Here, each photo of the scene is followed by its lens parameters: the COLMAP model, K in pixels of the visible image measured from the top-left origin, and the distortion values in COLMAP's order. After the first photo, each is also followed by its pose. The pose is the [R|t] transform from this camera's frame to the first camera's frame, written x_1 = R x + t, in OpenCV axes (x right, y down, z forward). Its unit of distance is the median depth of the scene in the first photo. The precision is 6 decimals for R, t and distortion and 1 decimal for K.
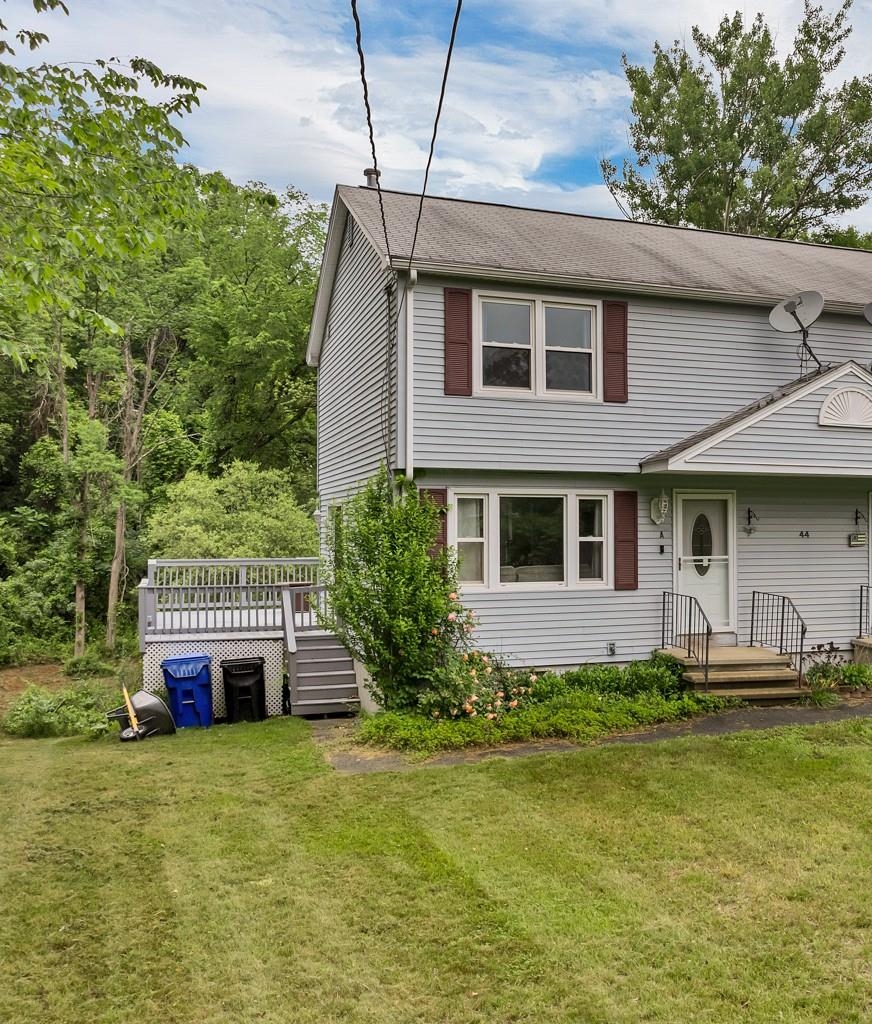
lens RADIAL K [[1102.6, 0, 668.3], [0, 1102.6, 522.7], [0, 0, 1]] dist [-0.040390, 0.000000]
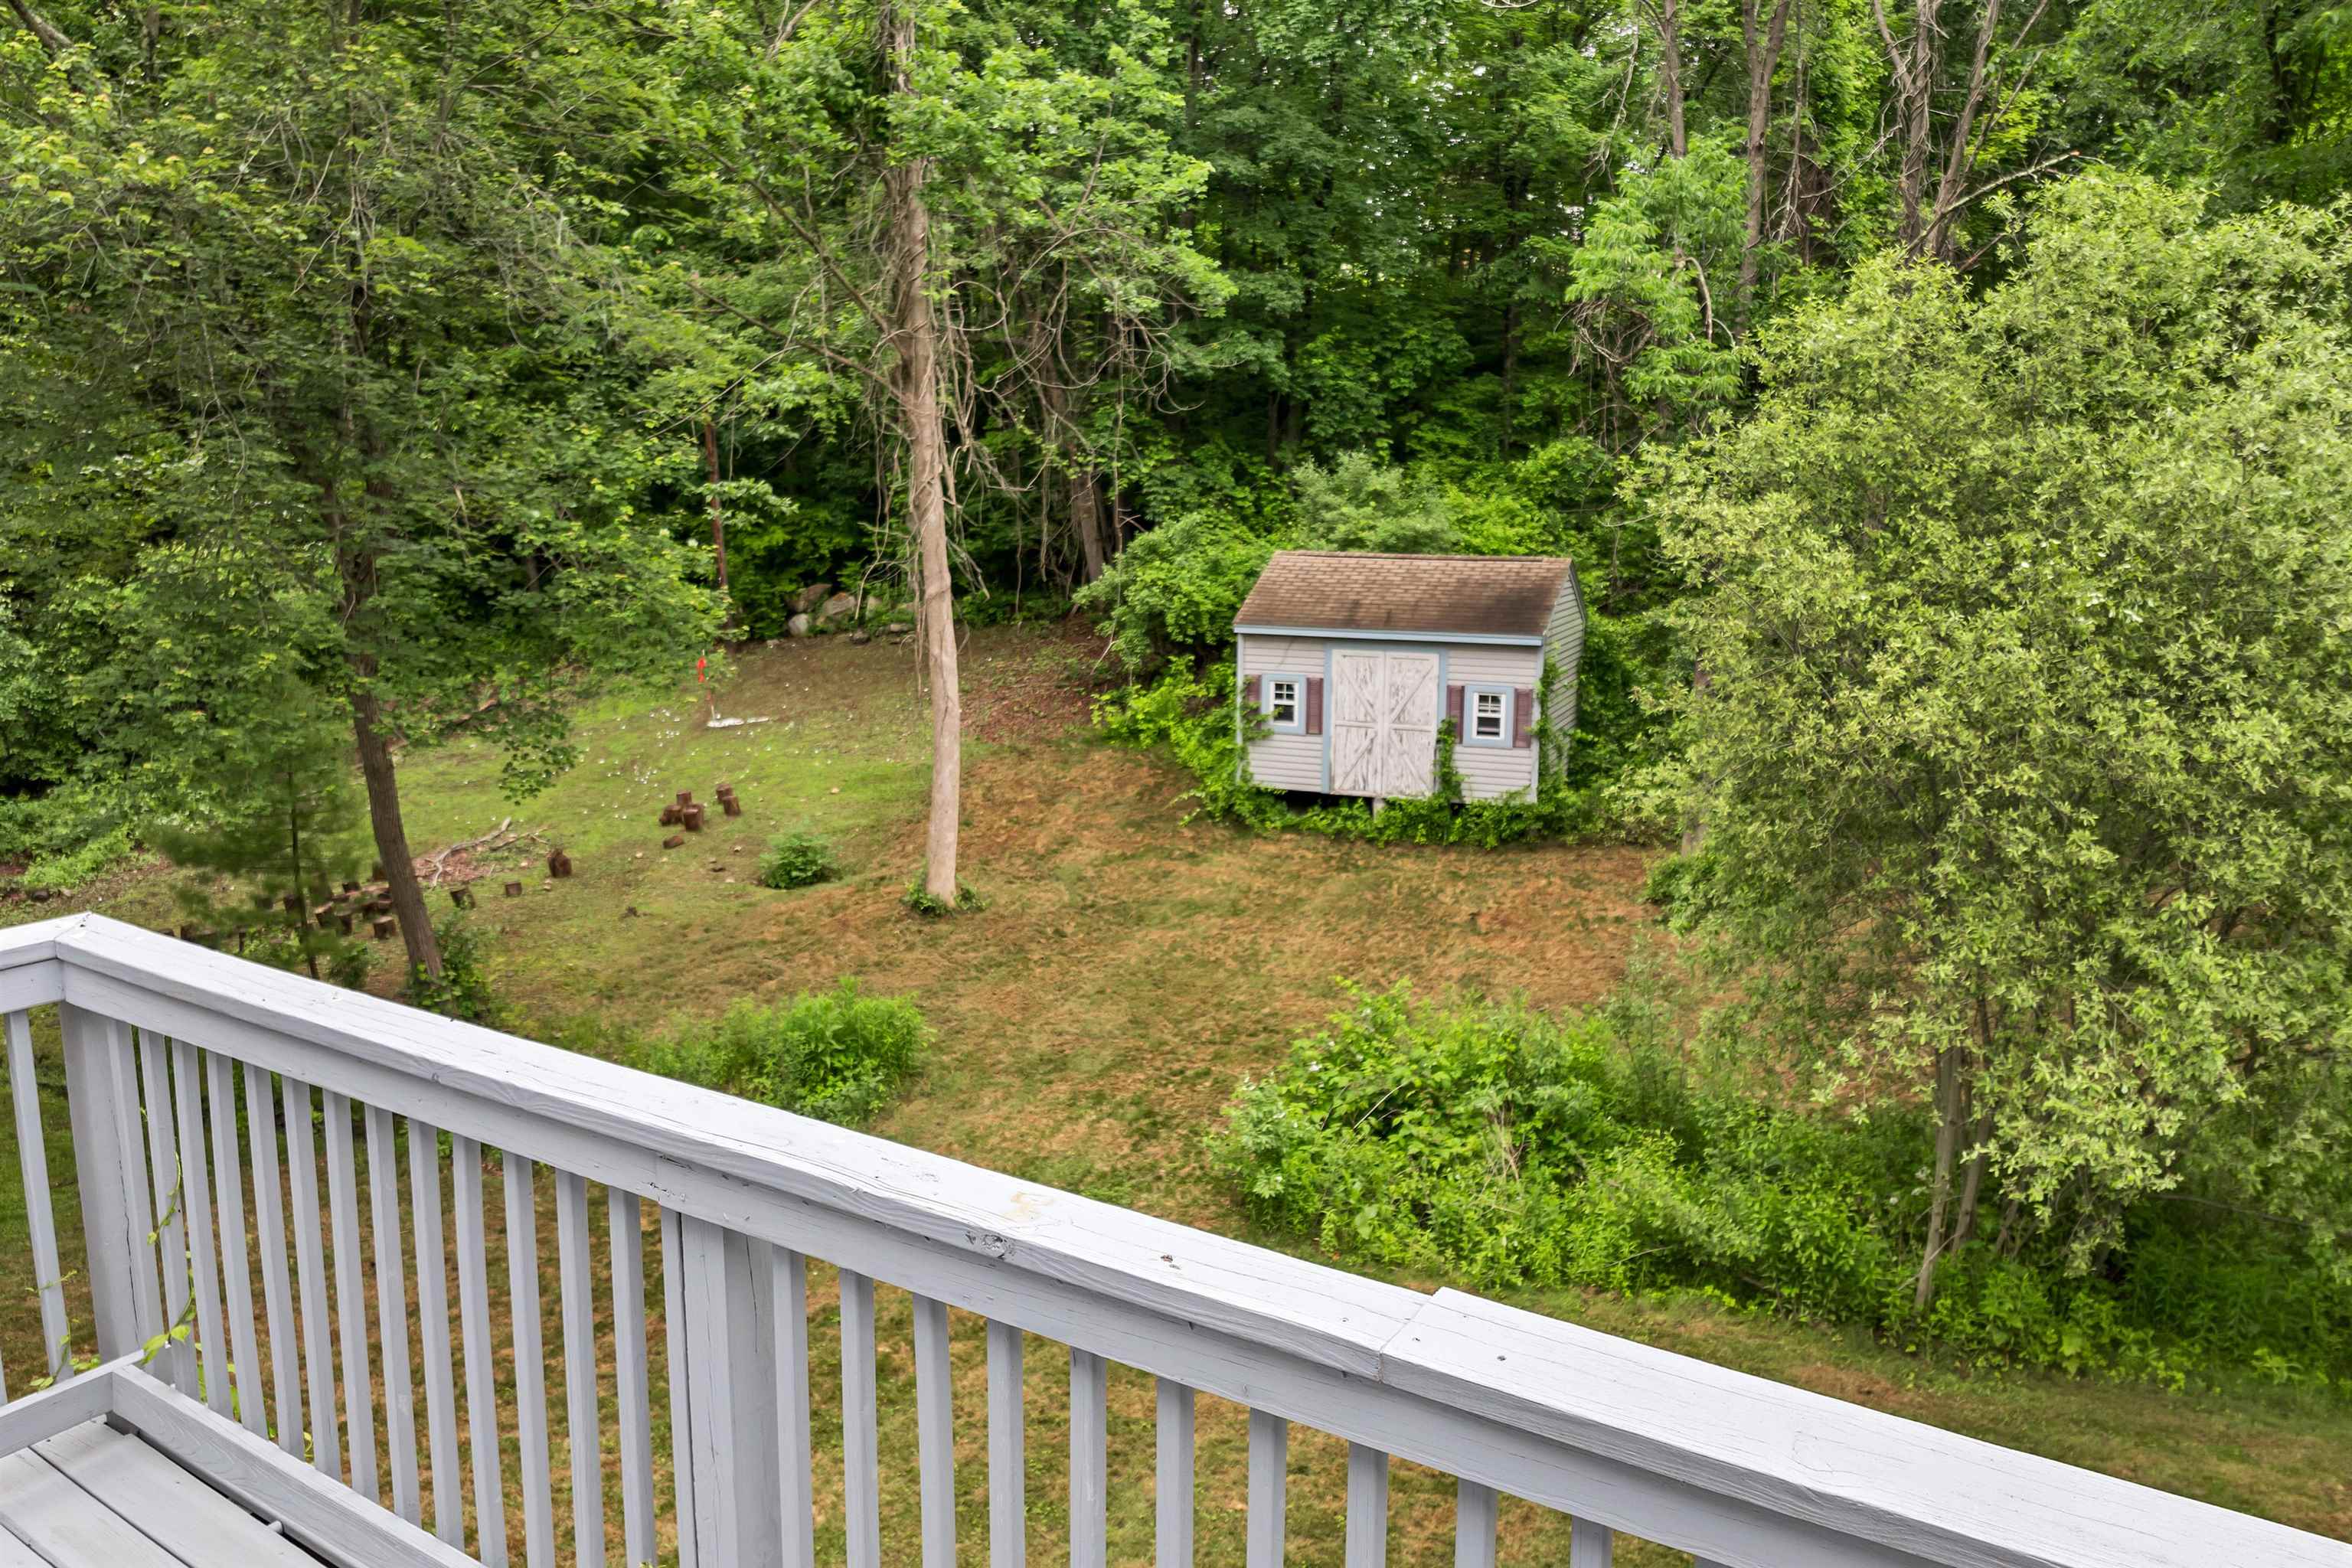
lens RADIAL K [[1694.4, 0, 1185.4], [0, 1694.4, 787.4], [0, 0, 1]] dist [-0.038764, 0.009120]
pose [[0.534807, 0.151047, -0.831364, -0.471370], [0.008981, 0.982821, 0.184341, -0.006658], [0.844927, -0.106053, 0.524263, 1.560440]]
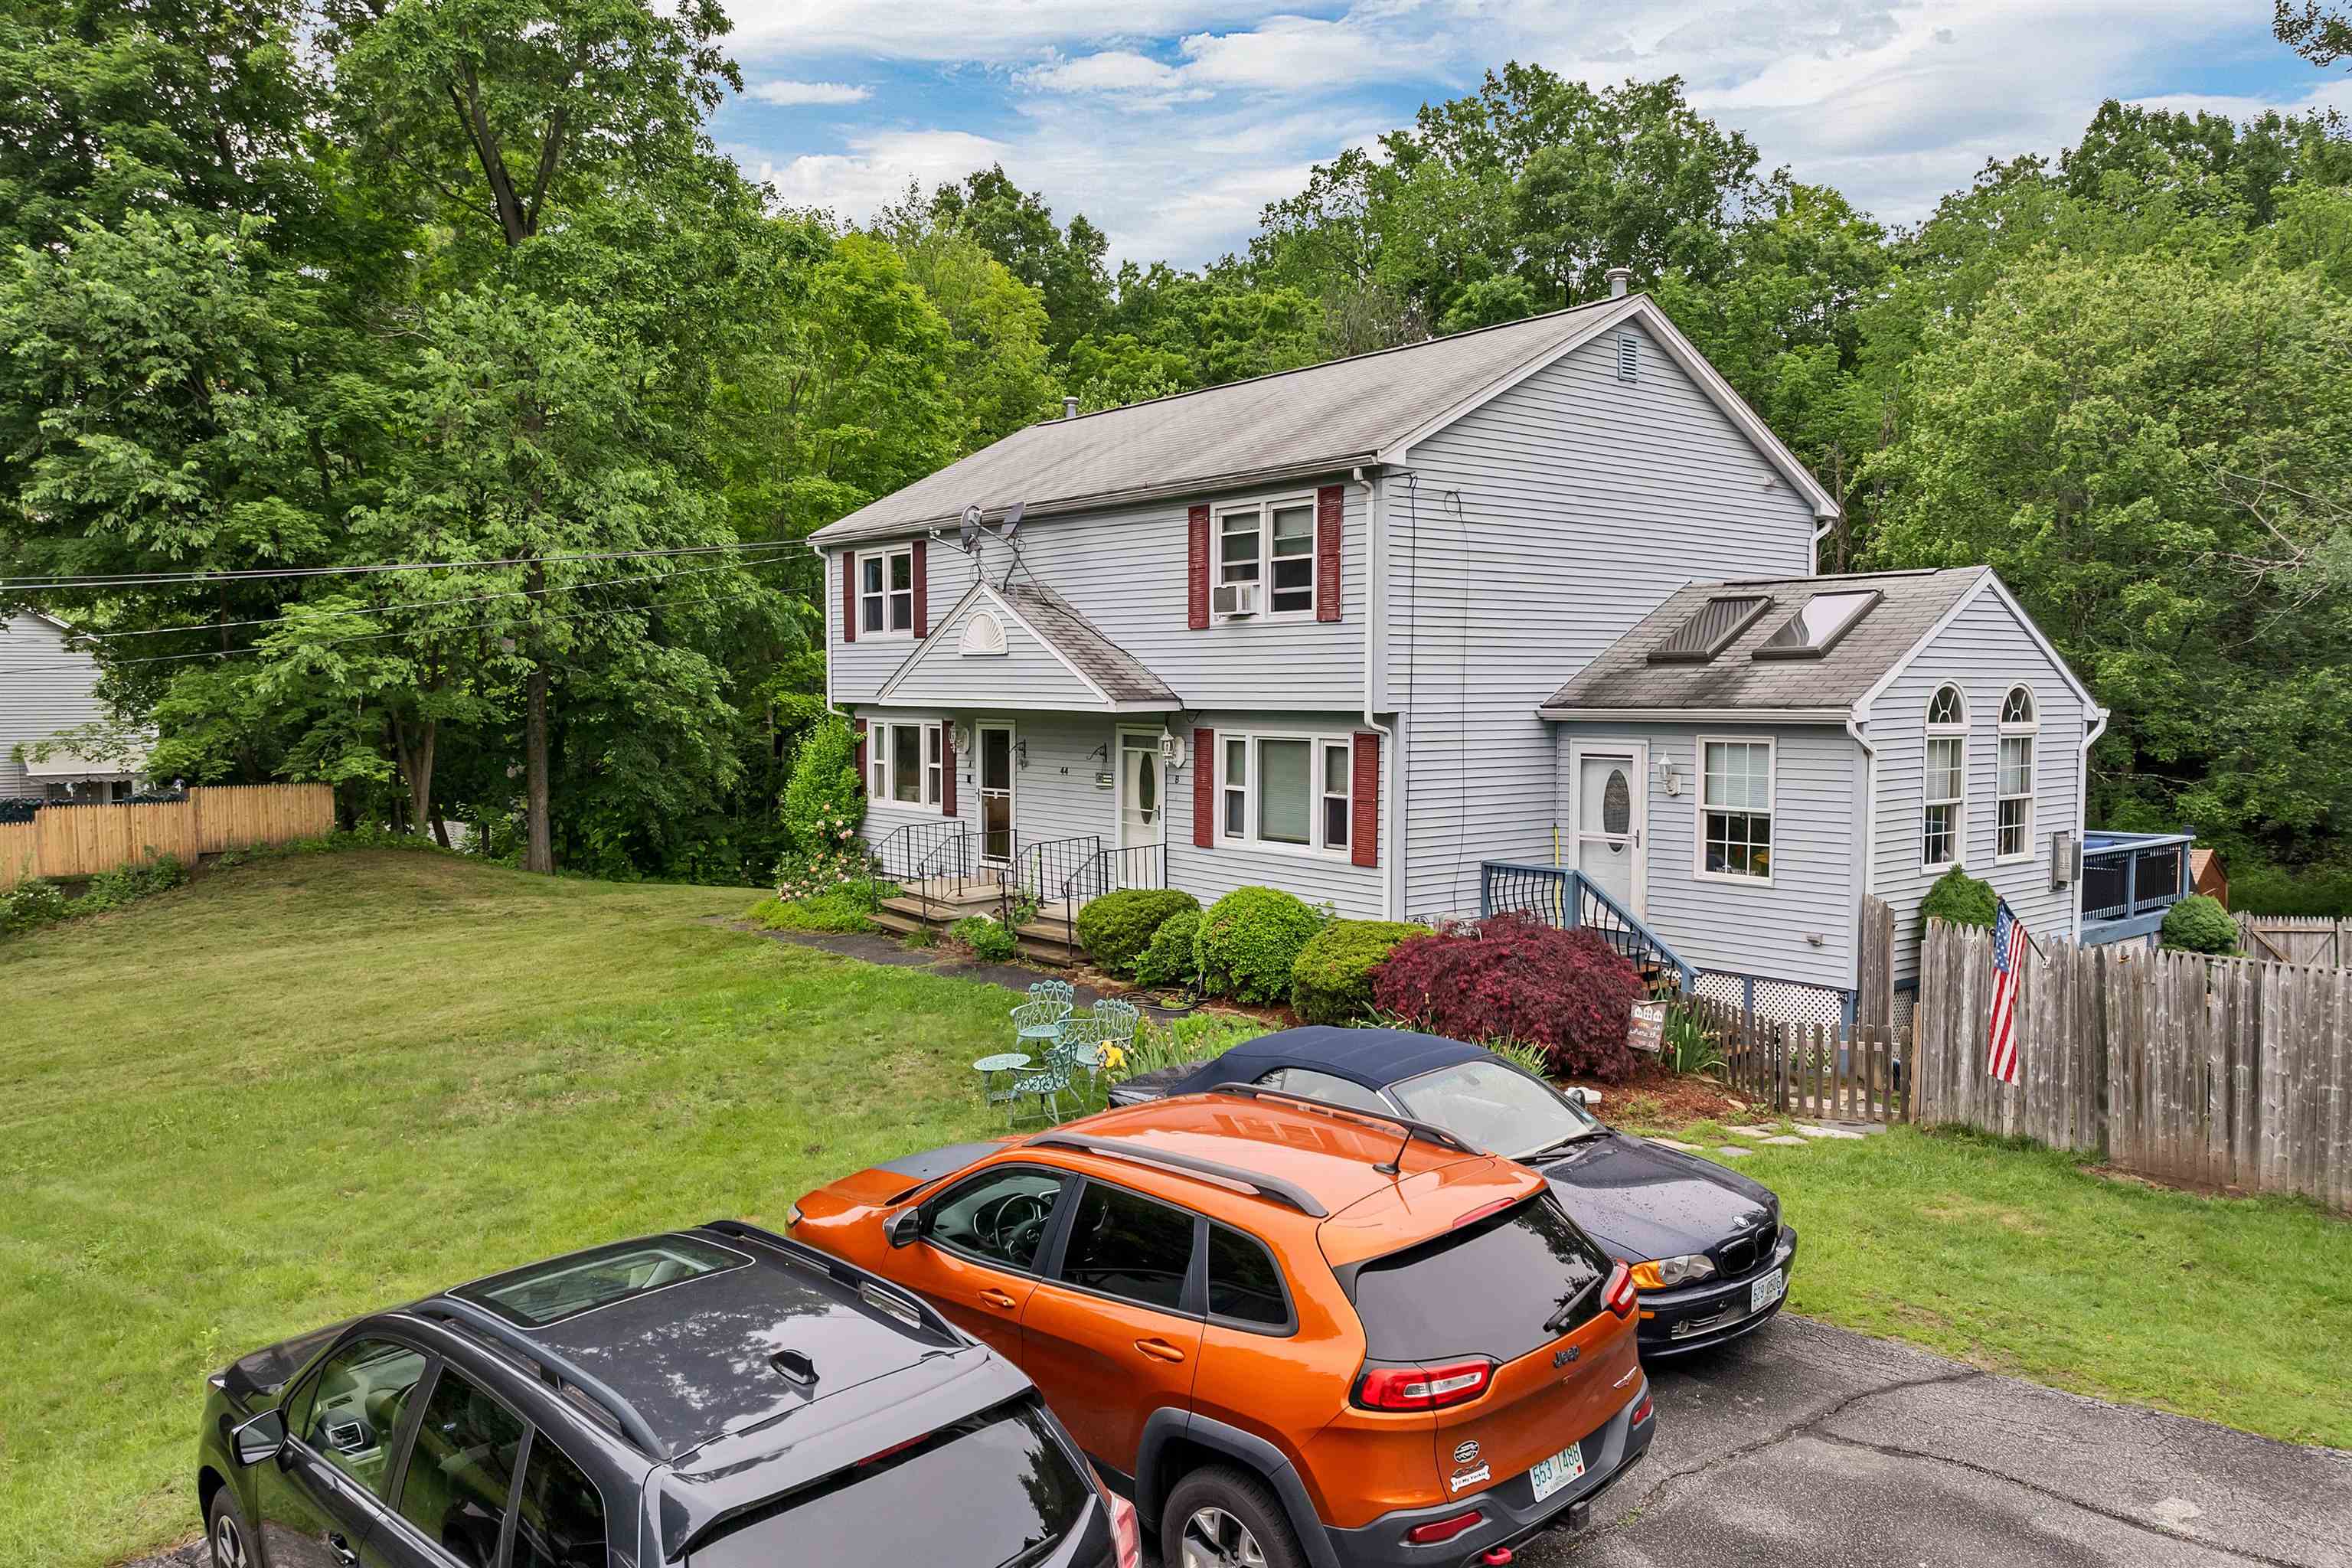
lens RADIAL K [[1694.4, 0, 1185.1], [0, 1694.4, 798.7], [0, 0, 1]] dist [-0.038764, 0.009120]
pose [[0.239724, 0.066325, -0.968573, 1.583099], [0.009996, 0.997442, 0.070776, -0.067384], [0.970790, -0.026648, 0.238448, 0.848041]]
